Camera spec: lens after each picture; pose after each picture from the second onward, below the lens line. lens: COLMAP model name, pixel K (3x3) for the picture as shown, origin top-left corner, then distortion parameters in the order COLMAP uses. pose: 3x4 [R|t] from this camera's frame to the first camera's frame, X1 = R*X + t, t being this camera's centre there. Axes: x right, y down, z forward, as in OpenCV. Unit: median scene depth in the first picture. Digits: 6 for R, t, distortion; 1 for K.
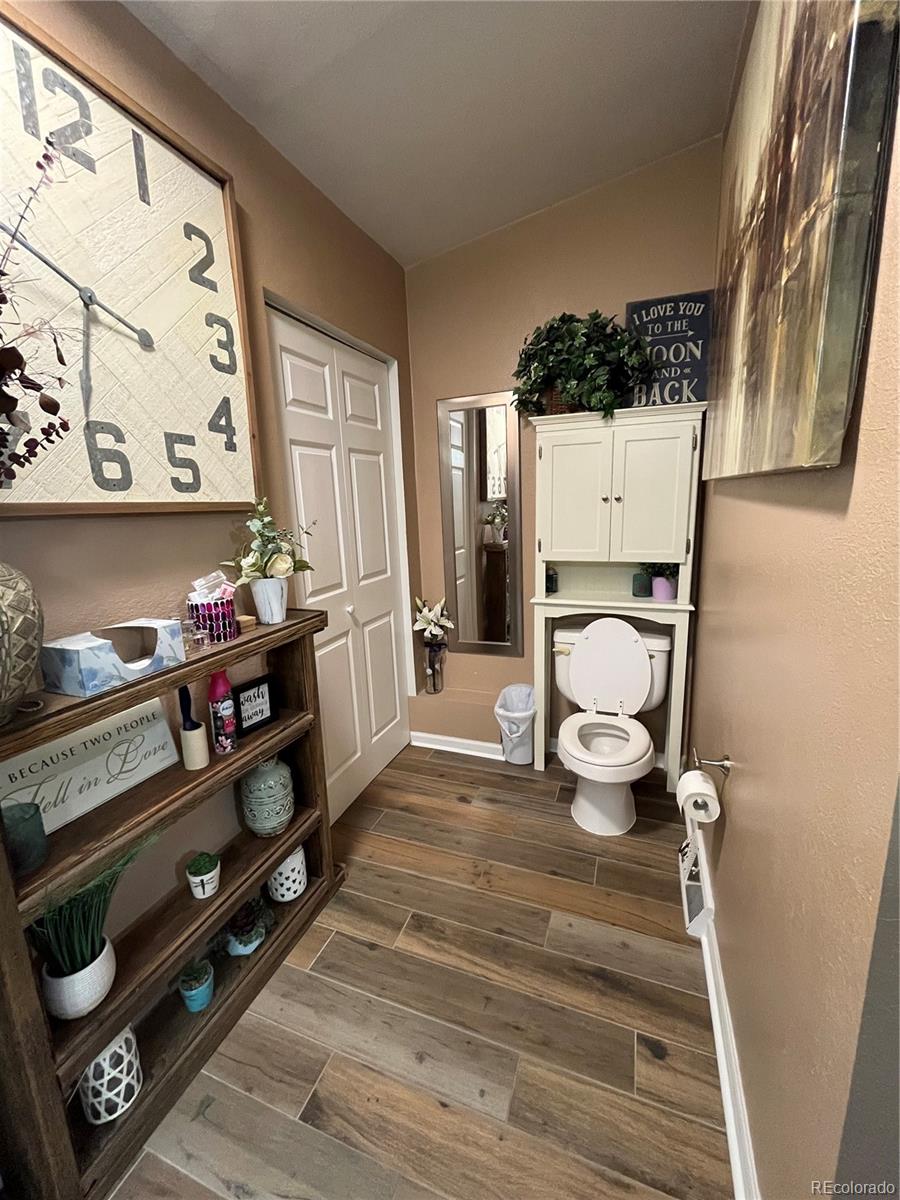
lens RADIAL K [[491.2, 0, 450.1], [0, 491.2, 596.5], [0, 0, 1]] dist [-0.003695, 0.000498]
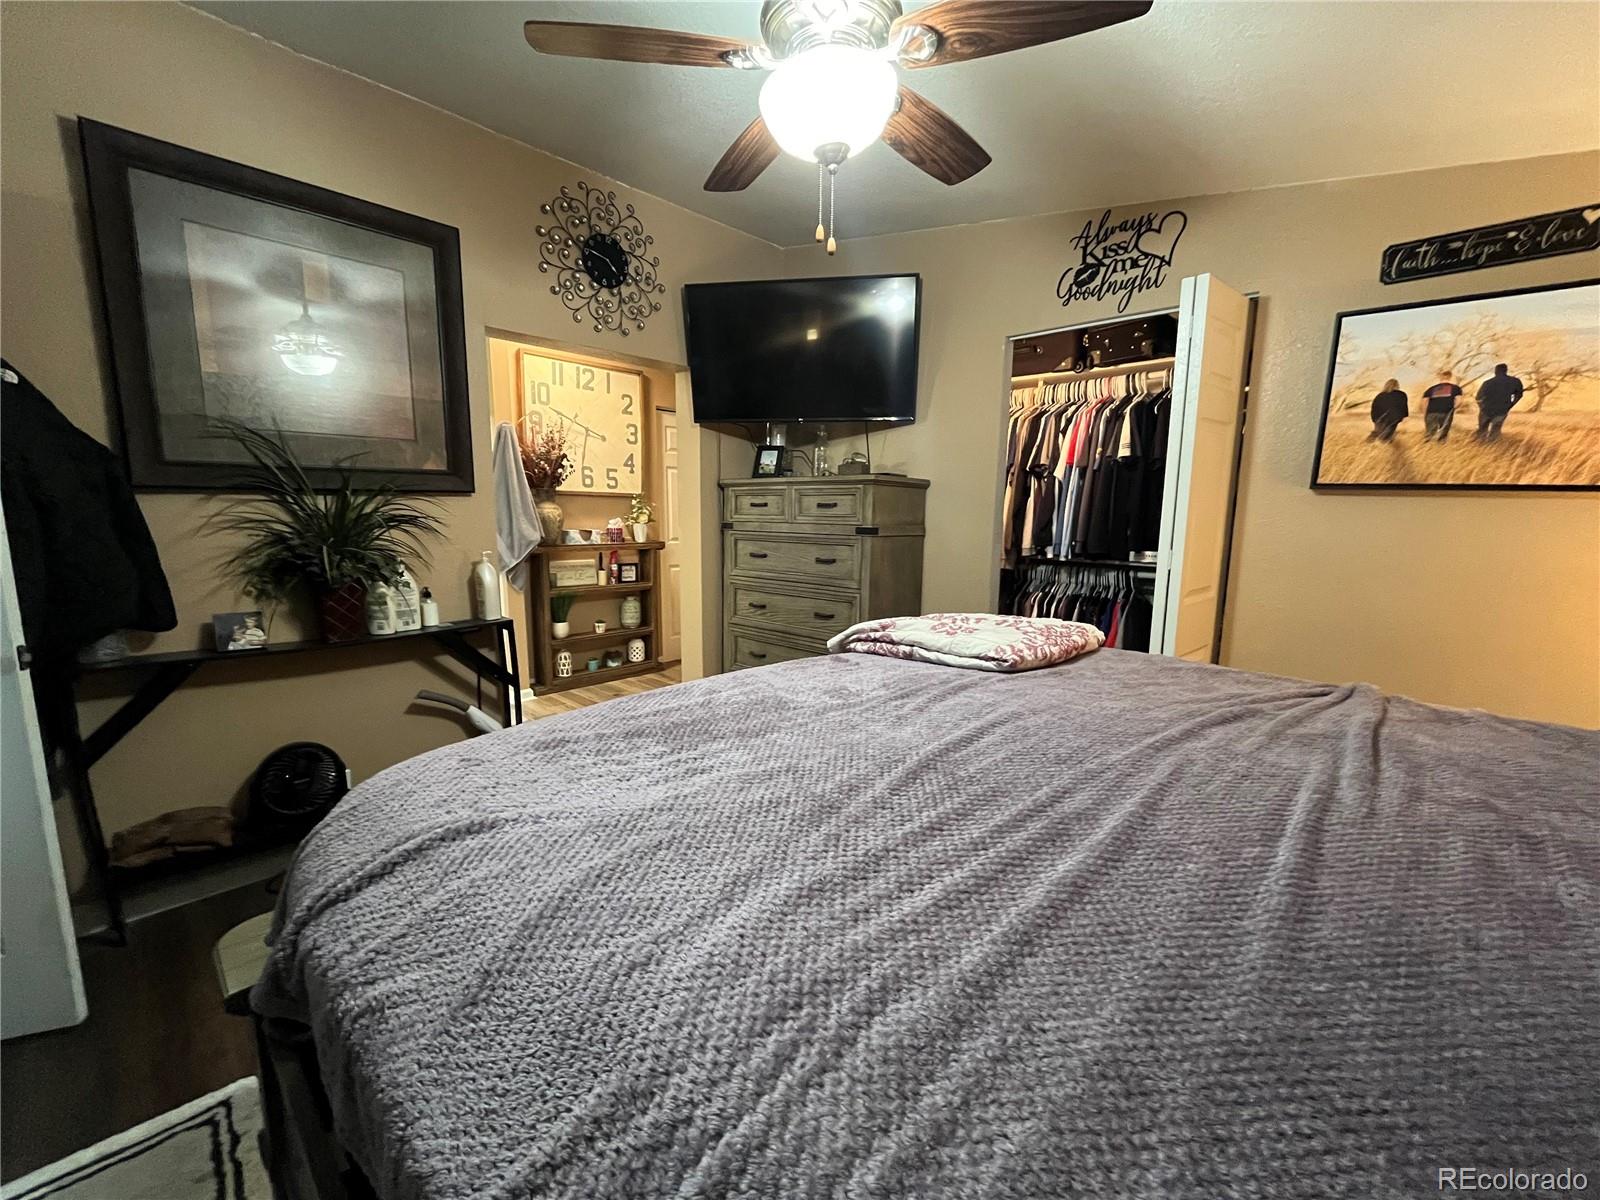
lens RADIAL K [[654.9, 0, 795.2], [0, 654.9, 606.4], [0, 0, 1]] dist [-0.003695, 0.000498]
pose [[0.921396, 0.102339, -0.374907, 1.804840], [-0.116420, 0.993086, -0.015037, 0.369568], [0.370777, 0.057502, 0.926940, -1.938957]]
